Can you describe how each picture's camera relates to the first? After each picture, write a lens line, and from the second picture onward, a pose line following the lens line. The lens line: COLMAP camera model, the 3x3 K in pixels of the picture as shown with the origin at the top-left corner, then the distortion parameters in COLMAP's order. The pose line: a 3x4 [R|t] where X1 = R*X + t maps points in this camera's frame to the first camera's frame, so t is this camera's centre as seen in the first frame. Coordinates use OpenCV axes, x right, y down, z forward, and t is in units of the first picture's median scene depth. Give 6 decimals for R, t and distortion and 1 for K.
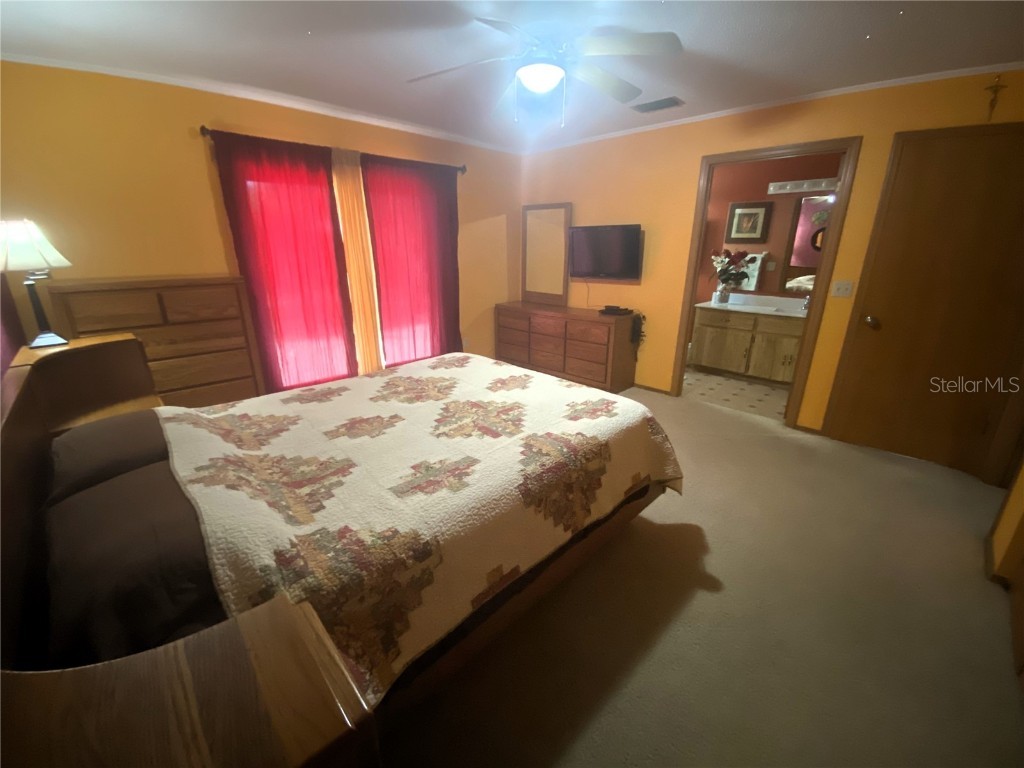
lens RADIAL K [[417.7, 0, 508.4], [0, 417.7, 382.9], [0, 0, 1]] dist [0.002856, 0.000077]
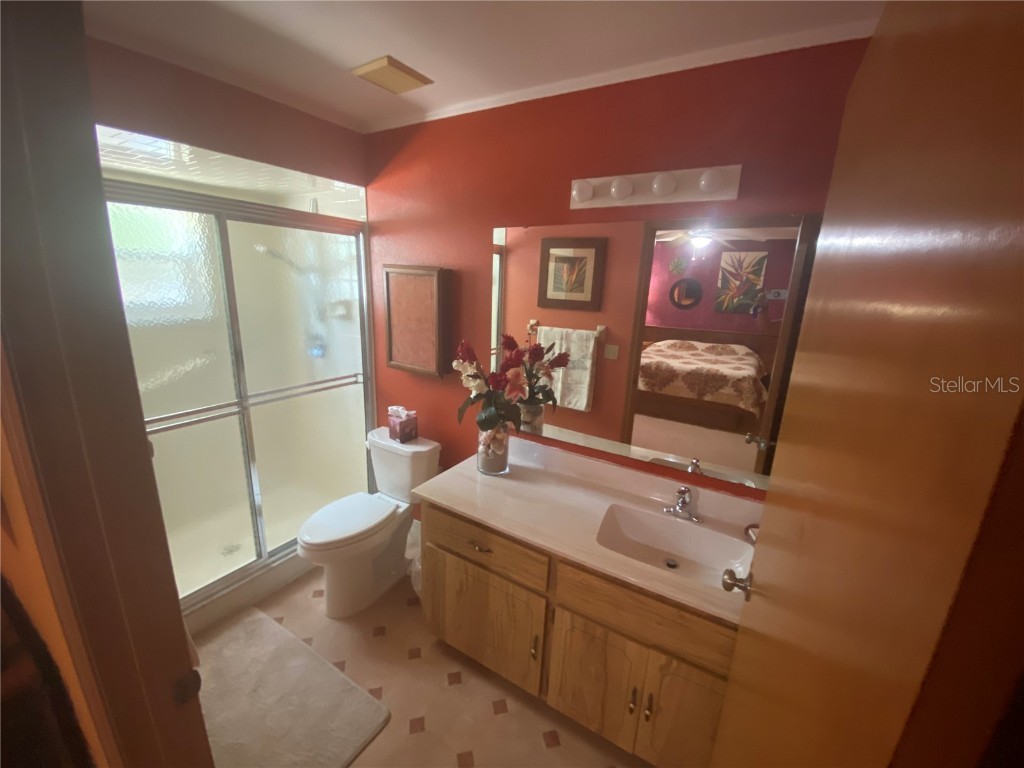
lens RADIAL K [[417.7, 0, 513.8], [0, 417.7, 385.3], [0, 0, 1]] dist [0.002856, 0.000077]
pose [[0.964348, -0.022873, 0.263646, 0.355201], [0.040686, 0.997228, -0.062302, -0.205672], [-0.261490, 0.070808, 0.962605, 0.501865]]
